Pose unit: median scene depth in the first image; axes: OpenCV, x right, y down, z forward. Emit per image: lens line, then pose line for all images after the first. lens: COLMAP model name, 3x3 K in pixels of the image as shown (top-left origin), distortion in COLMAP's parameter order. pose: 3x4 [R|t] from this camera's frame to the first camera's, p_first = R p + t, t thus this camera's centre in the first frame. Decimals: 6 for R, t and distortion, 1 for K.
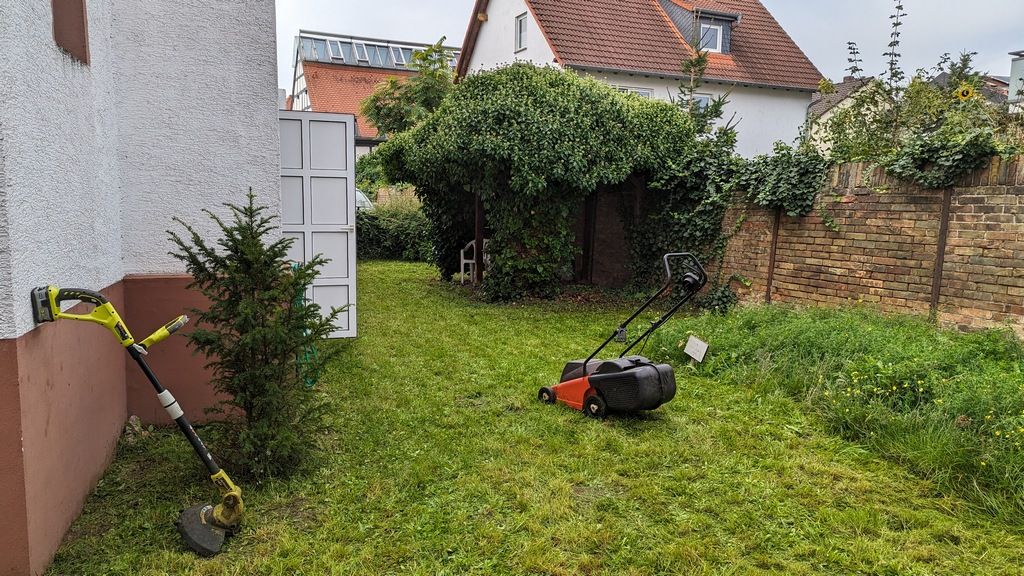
lens RADIAL K [[718.7, 0, 540.1], [0, 718.7, 292.4], [0, 0, 1]] dist [0.051944, 0.000666]
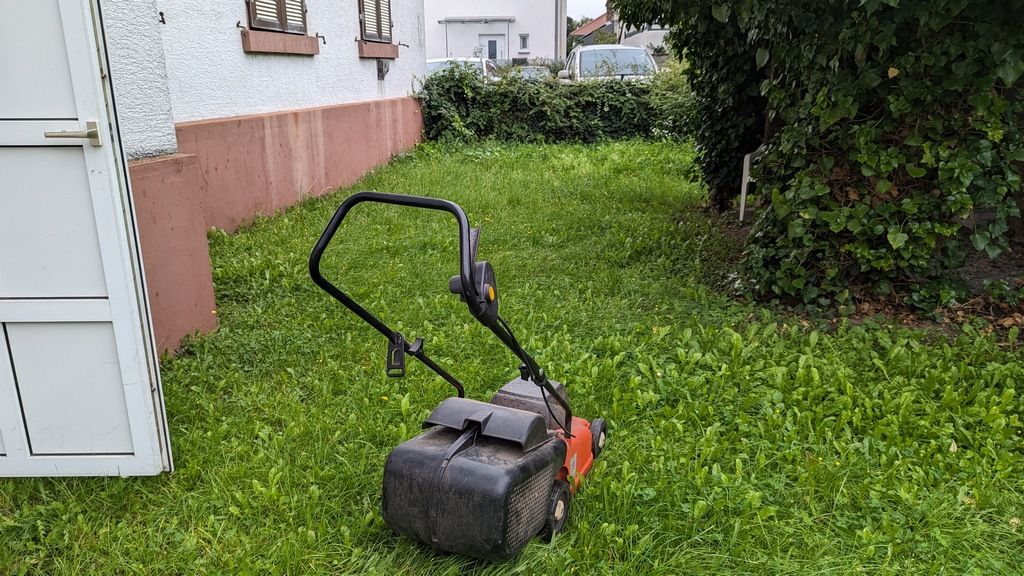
lens RADIAL K [[726.5, 0, 512.0], [0, 726.5, 288.0], [0, 0, 1]] dist [0.051420, -0.056485]
pose [[0.861701, 0.126399, -0.491421, 0.017882], [-0.045343, 0.983784, 0.173531, -0.065285], [0.505386, -0.127249, 0.853459, 0.620393]]
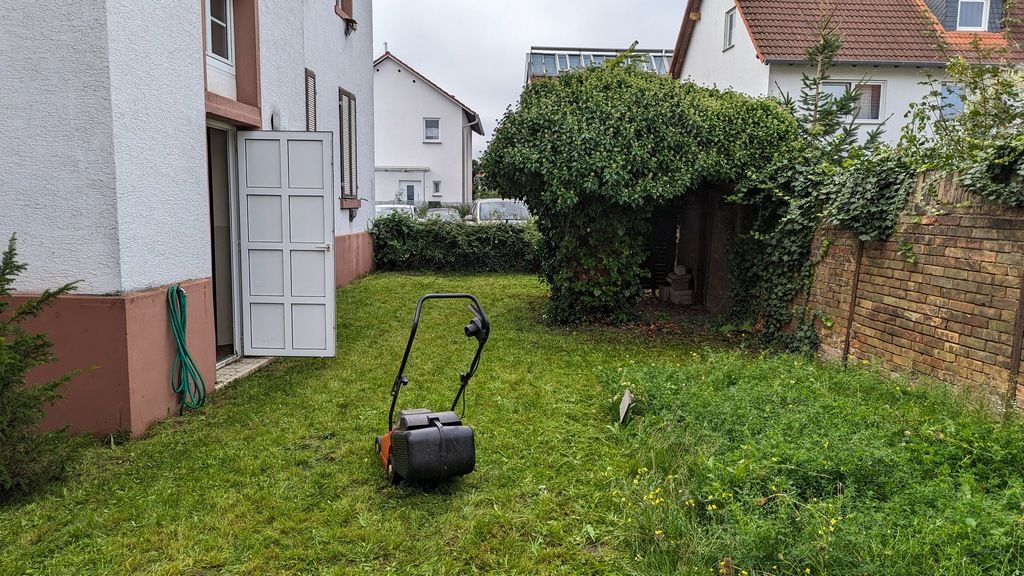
lens RADIAL K [[731.9, 0, 536.0], [0, 731.9, 290.0], [0, 0, 1]] dist [0.045673, -0.002711]
pose [[0.930024, 0.041525, -0.365145, 0.273623], [-0.047349, 0.998854, -0.007008, -0.027030], [0.364435, 0.023807, 0.930924, 0.124318]]
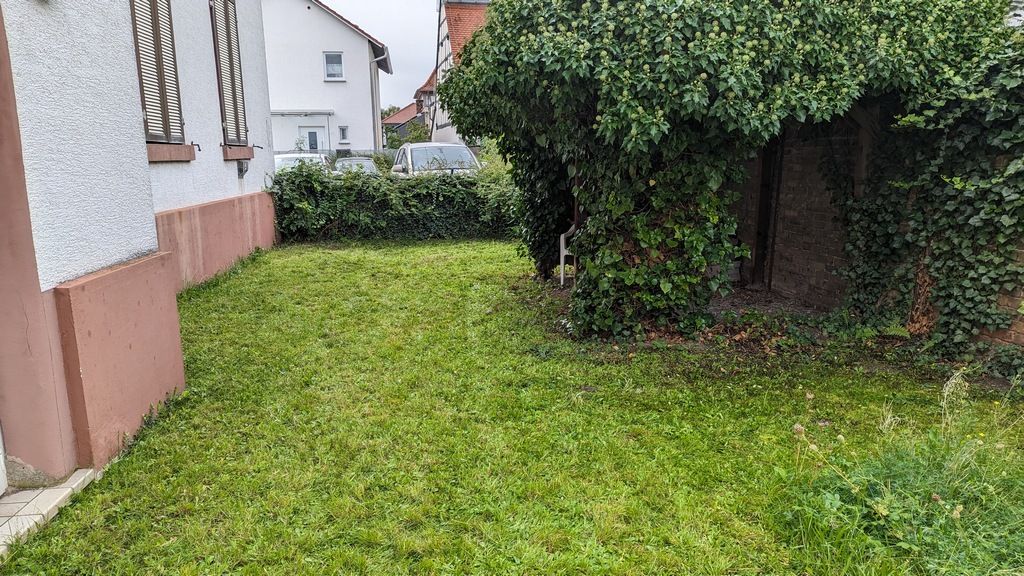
lens RADIAL K [[726.5, 0, 512.0], [0, 726.5, 288.0], [0, 0, 1]] dist [0.051420, -0.056485]
pose [[0.961768, 0.022781, -0.272915, 0.039898], [-0.006704, 0.998194, 0.059696, -0.066469], [0.273783, -0.055584, 0.960184, 0.459758]]
